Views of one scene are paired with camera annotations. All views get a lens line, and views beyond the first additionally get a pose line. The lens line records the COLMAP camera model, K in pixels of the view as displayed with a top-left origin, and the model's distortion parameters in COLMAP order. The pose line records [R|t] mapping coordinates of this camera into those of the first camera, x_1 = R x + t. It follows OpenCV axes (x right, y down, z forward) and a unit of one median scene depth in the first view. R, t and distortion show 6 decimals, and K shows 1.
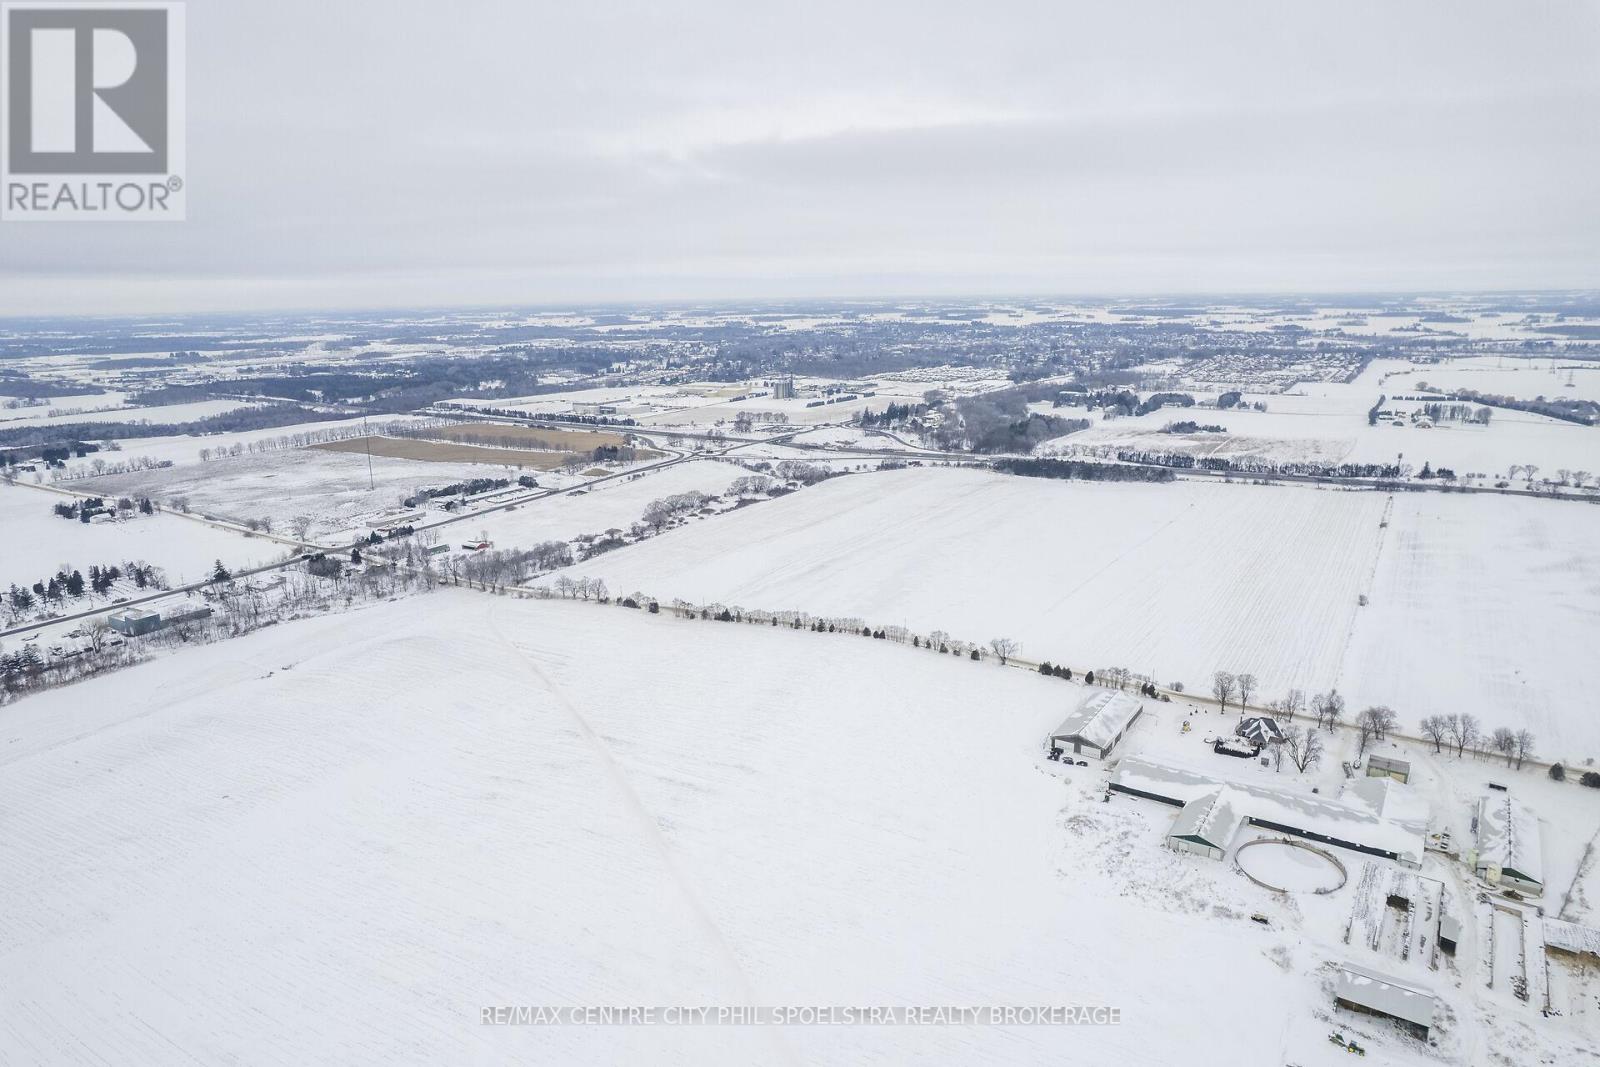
lens RADIAL K [[1023.9, 0, 800.0], [0, 1023.9, 533.5], [0, 0, 1]] dist [-0.081413, 0.076132]
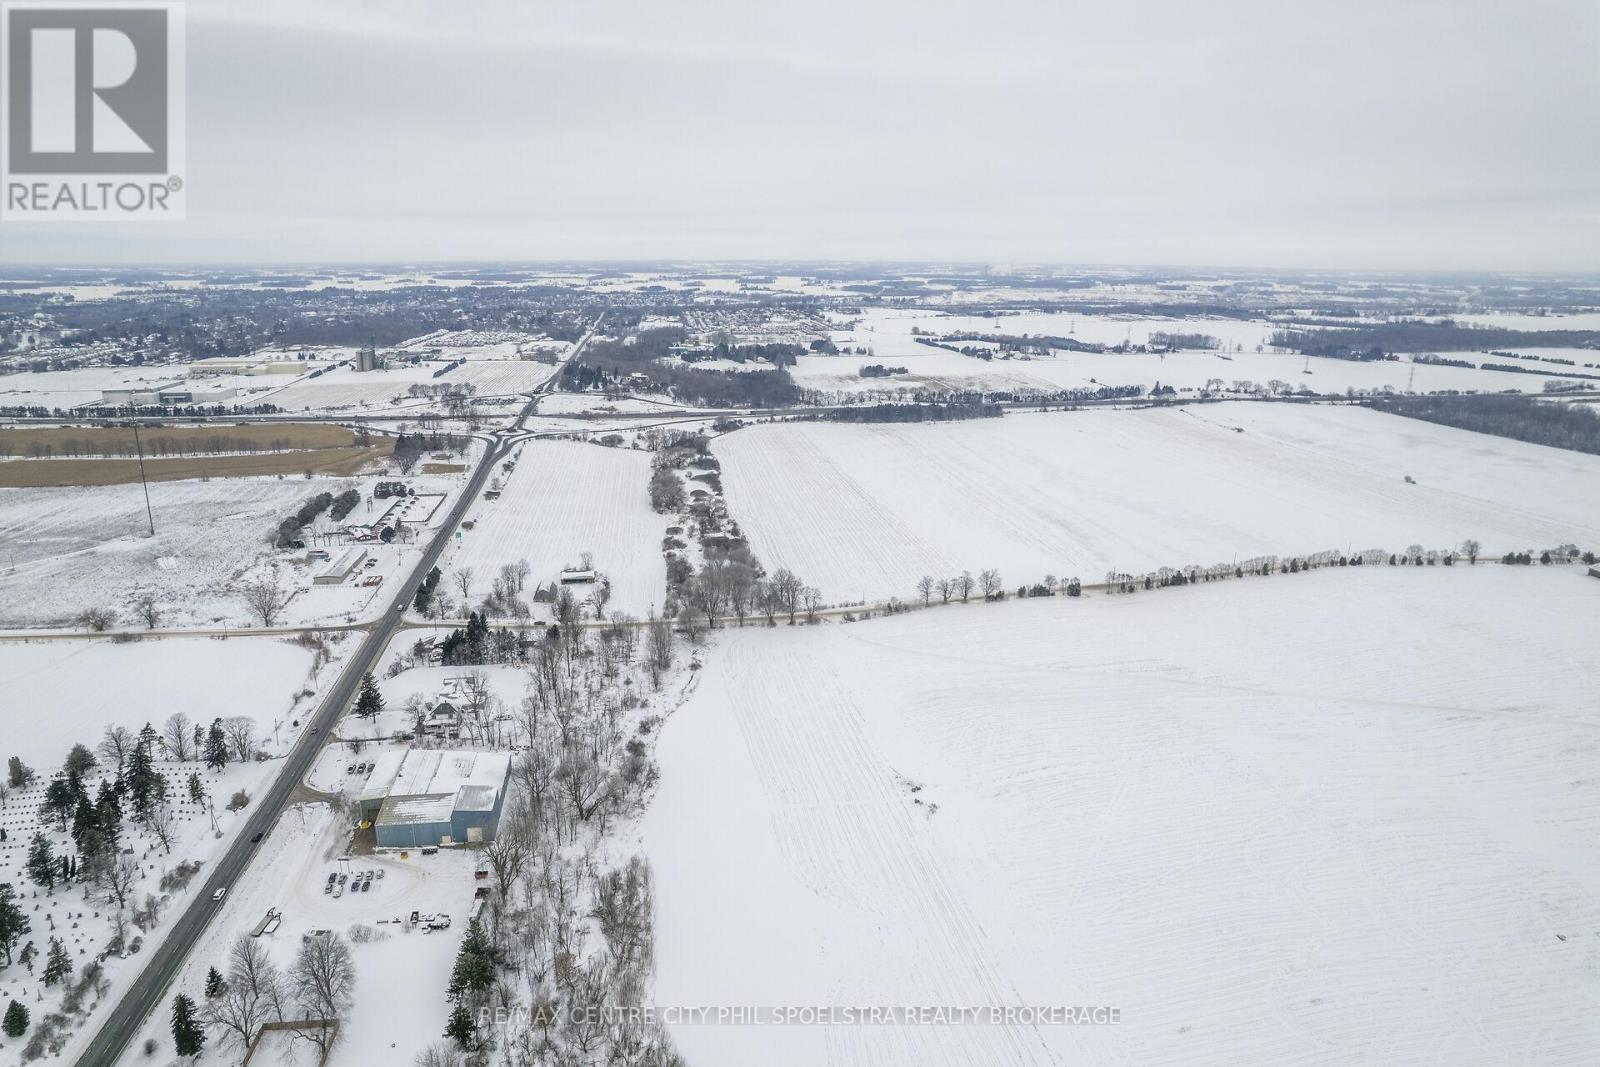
lens RADIAL K [[1023.9, 0, 800.0], [0, 1023.9, 533.5], [0, 0, 1]] dist [-0.081413, 0.076132]
pose [[0.761458, -0.151098, 0.630358, -0.376738], [0.131131, 0.988254, 0.078483, -0.030361], [-0.634812, 0.022897, 0.772327, 0.231024]]
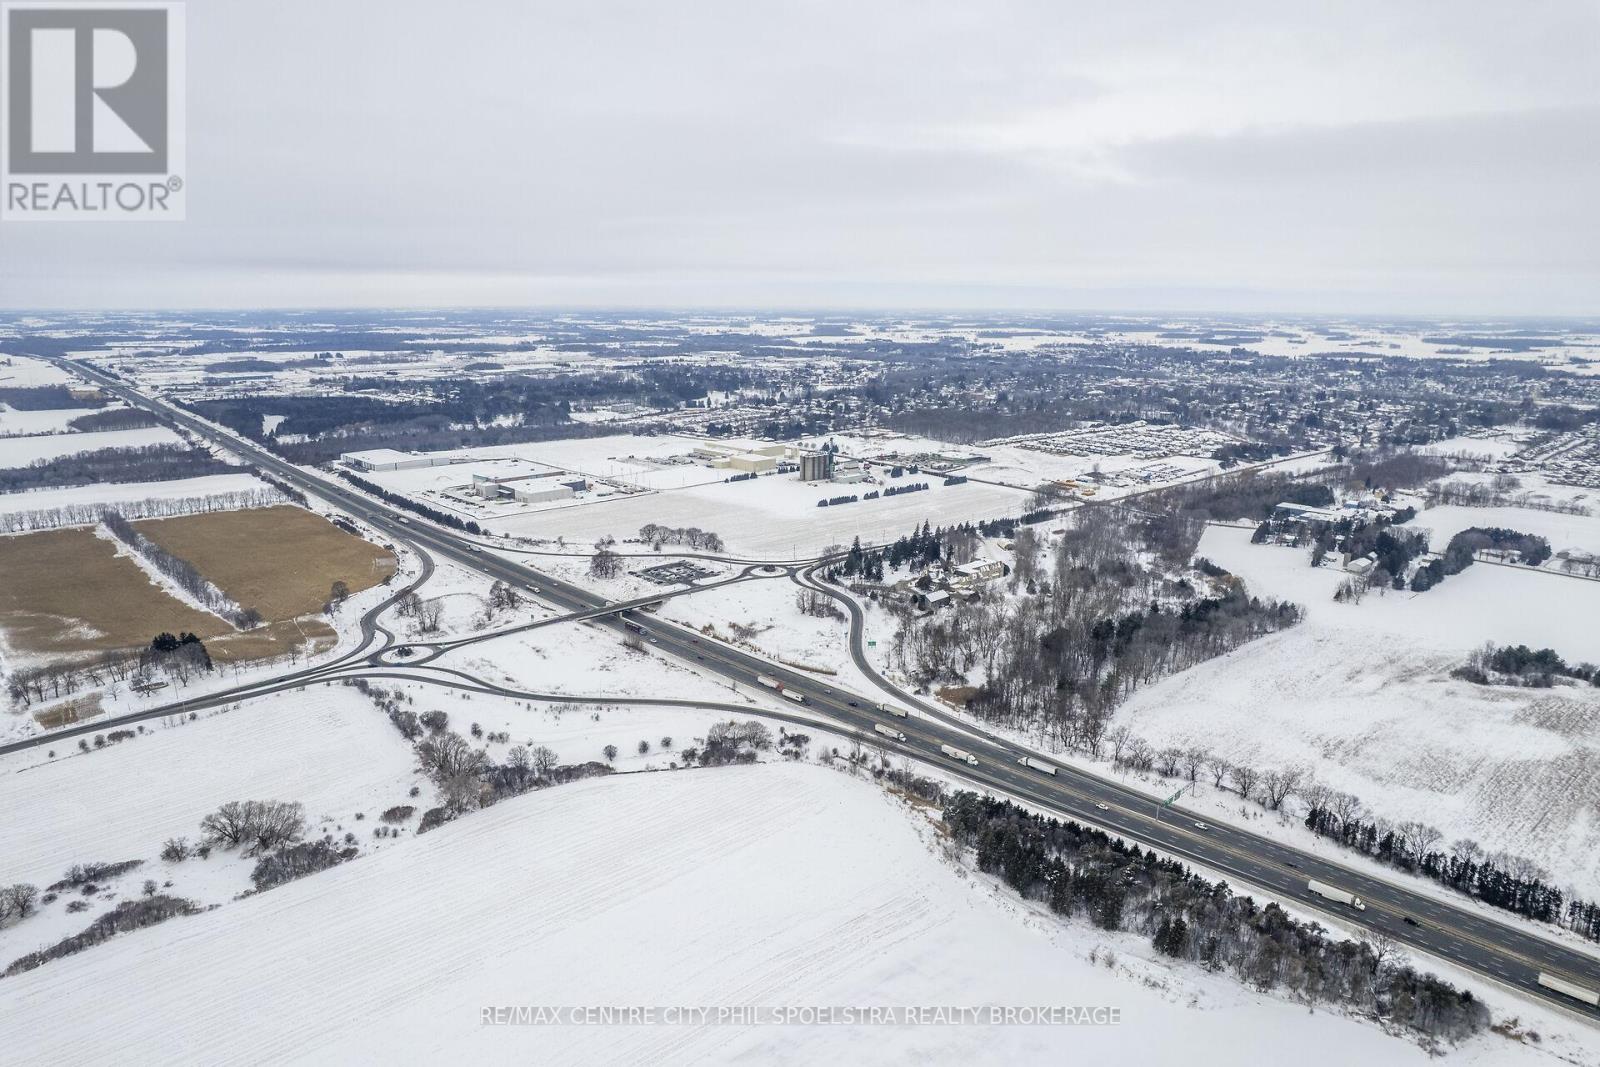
lens RADIAL K [[1023.9, 0, 800.0], [0, 1023.9, 533.5], [0, 0, 1]] dist [-0.081413, 0.076132]
pose [[0.965086, 0.079883, -0.249457, 0.184814], [-0.081540, 0.996663, 0.003699, -0.135656], [0.248920, 0.016771, 0.968379, 0.513376]]
